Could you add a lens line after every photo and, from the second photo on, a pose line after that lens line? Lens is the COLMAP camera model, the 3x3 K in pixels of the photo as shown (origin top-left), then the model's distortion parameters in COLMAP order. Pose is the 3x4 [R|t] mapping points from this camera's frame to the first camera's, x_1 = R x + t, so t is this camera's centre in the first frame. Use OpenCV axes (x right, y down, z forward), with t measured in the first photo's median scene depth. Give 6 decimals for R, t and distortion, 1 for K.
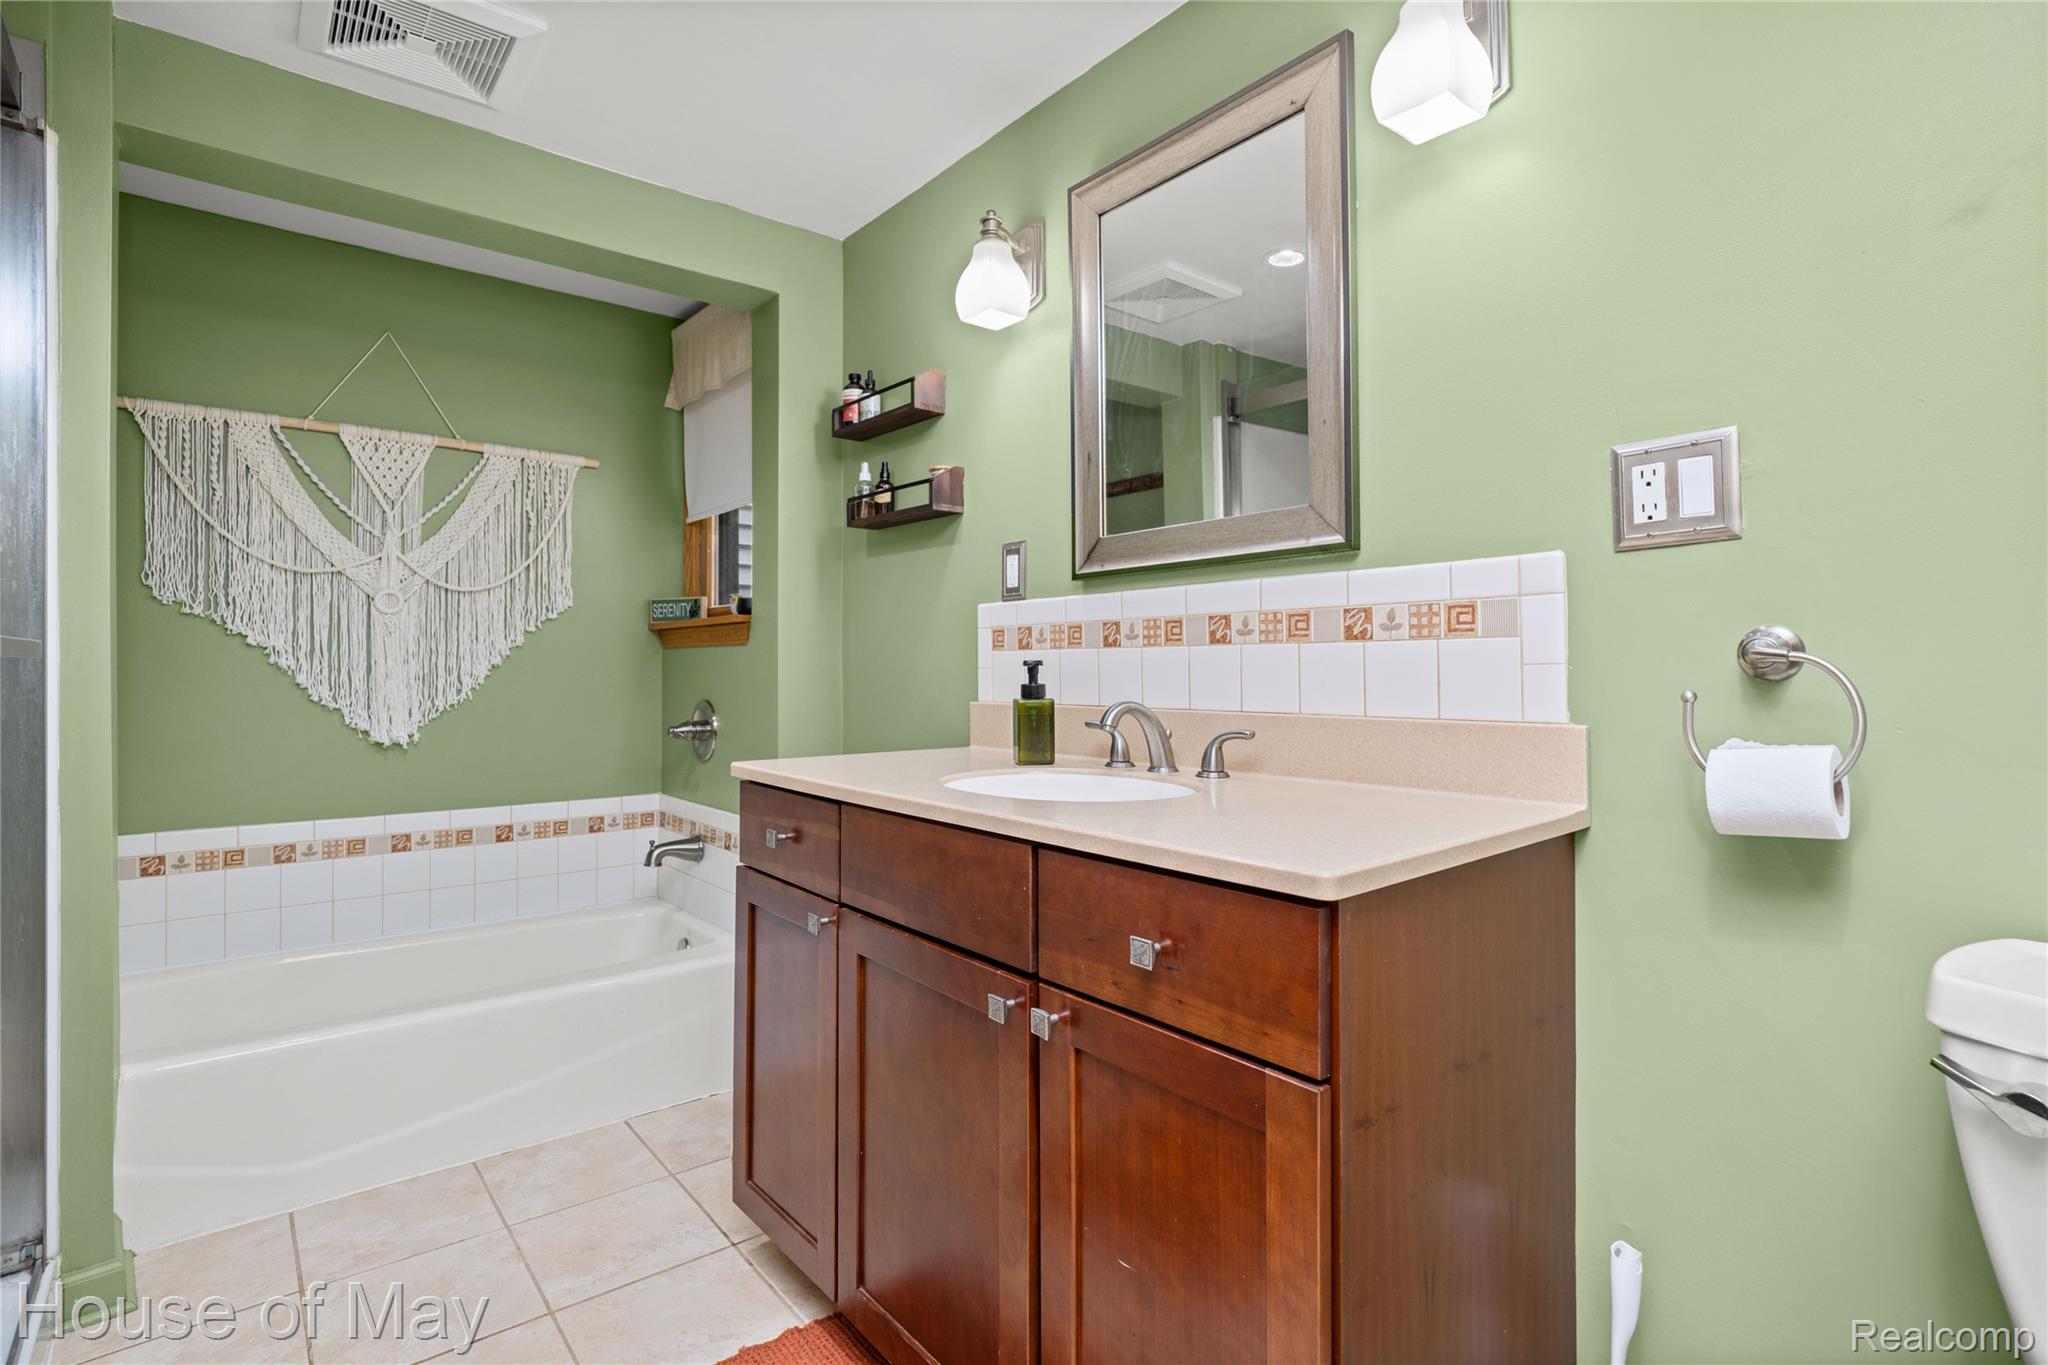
lens RADIAL K [[963.5, 0, 1032.8], [0, 963.5, 674.3], [0, 0, 1]] dist [-0.006400, -0.001436]
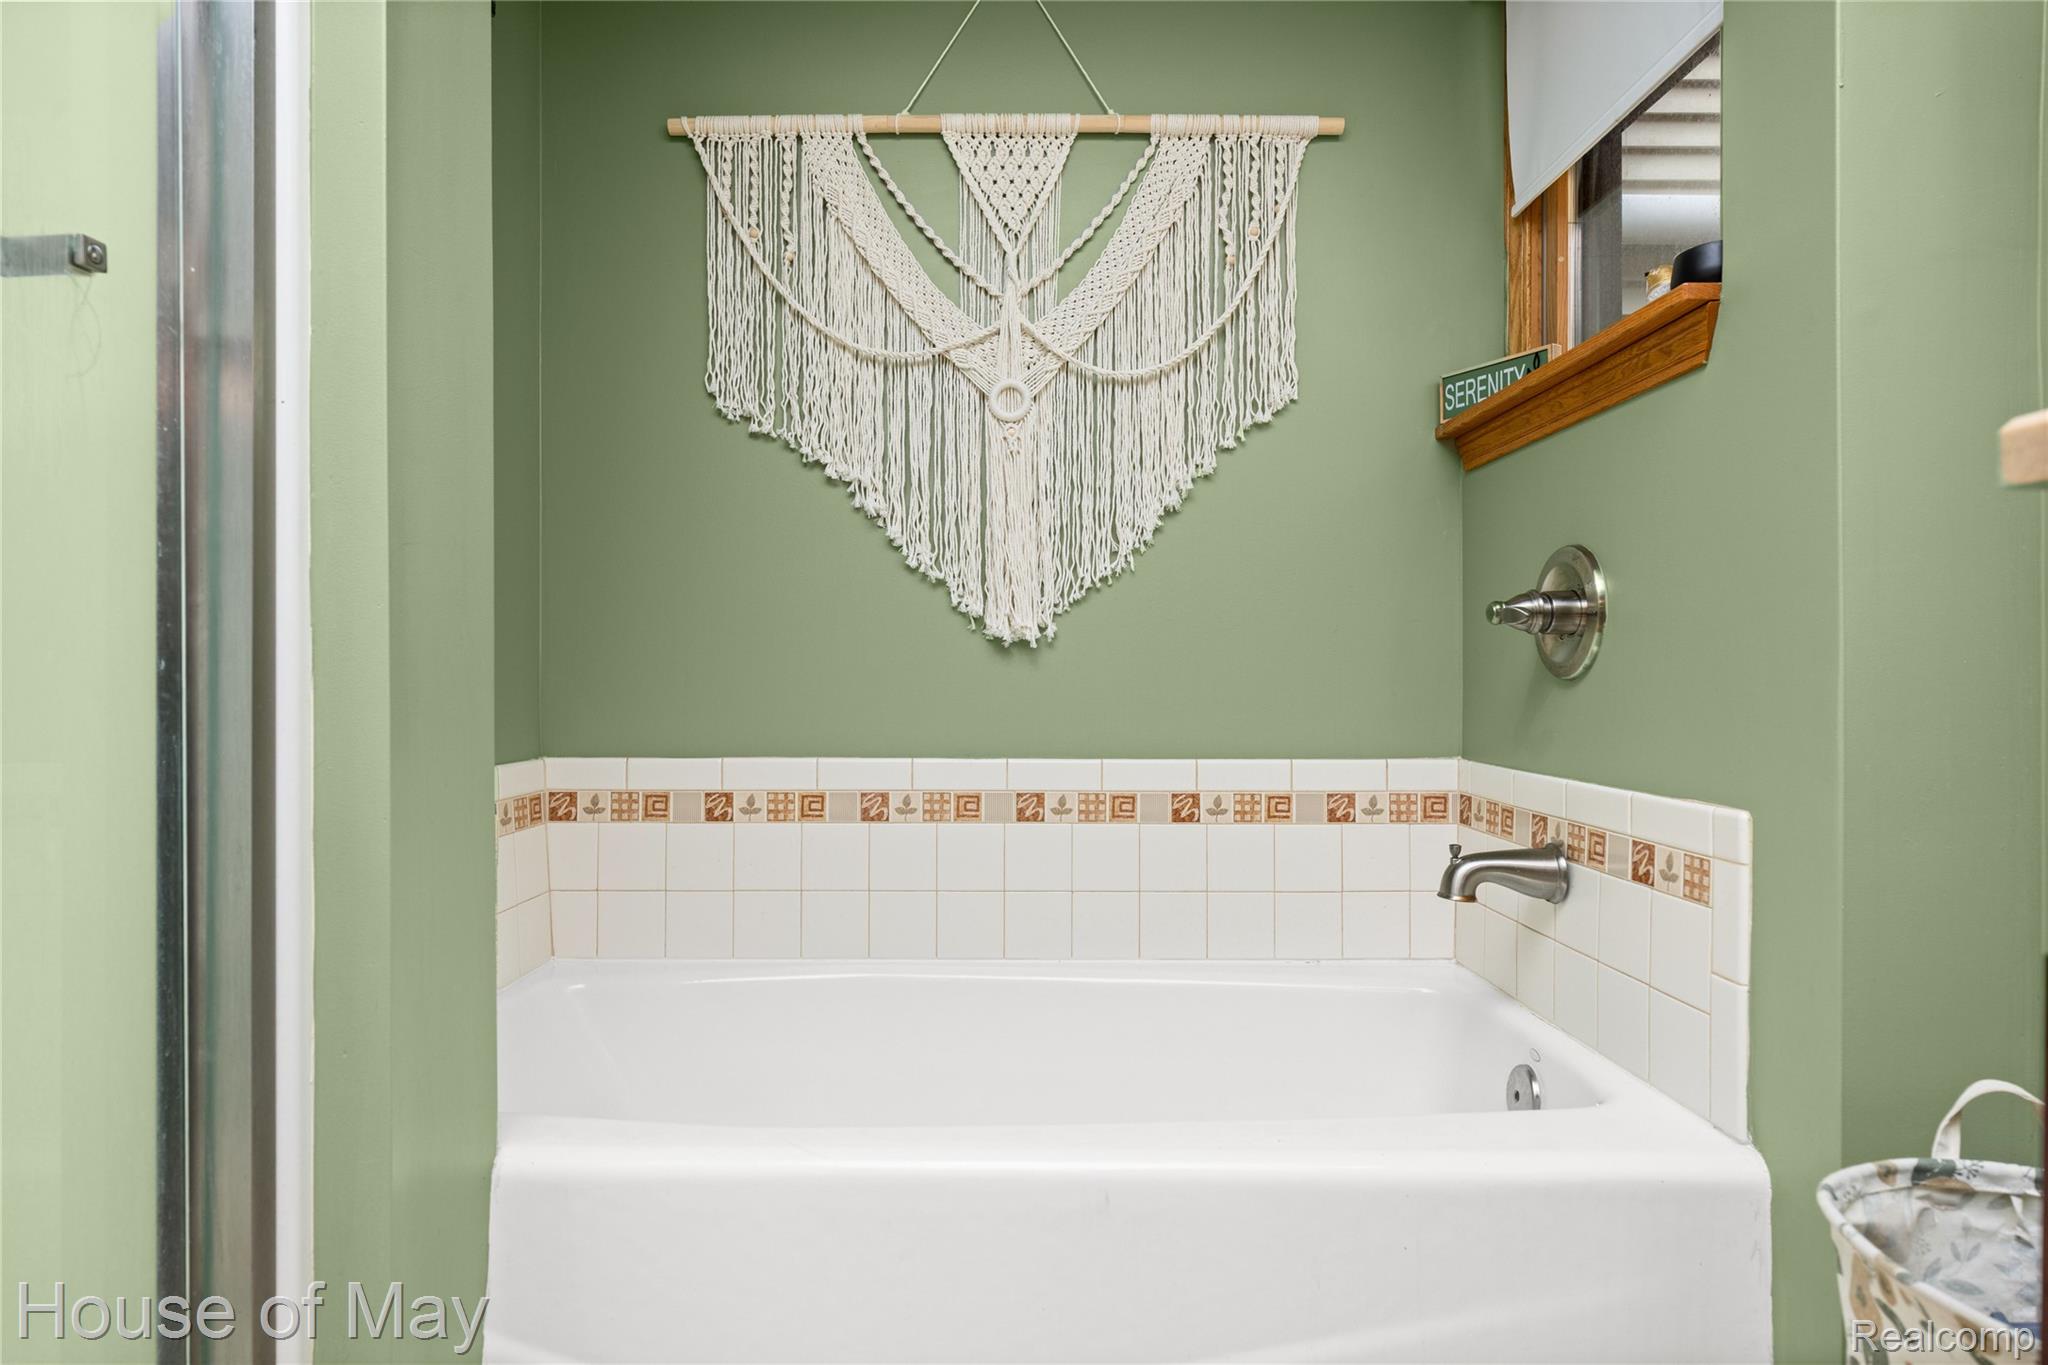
lens RADIAL K [[1053.3, 0, 1037.9], [0, 1053.3, 681.5], [0, 0, 1]] dist [0.025489, -0.000081]
pose [[0.761589, -0.007916, -0.648012, -0.228765], [0.001895, 0.999948, -0.009987, 0.104316], [0.648057, 0.006378, 0.761565, 0.504367]]
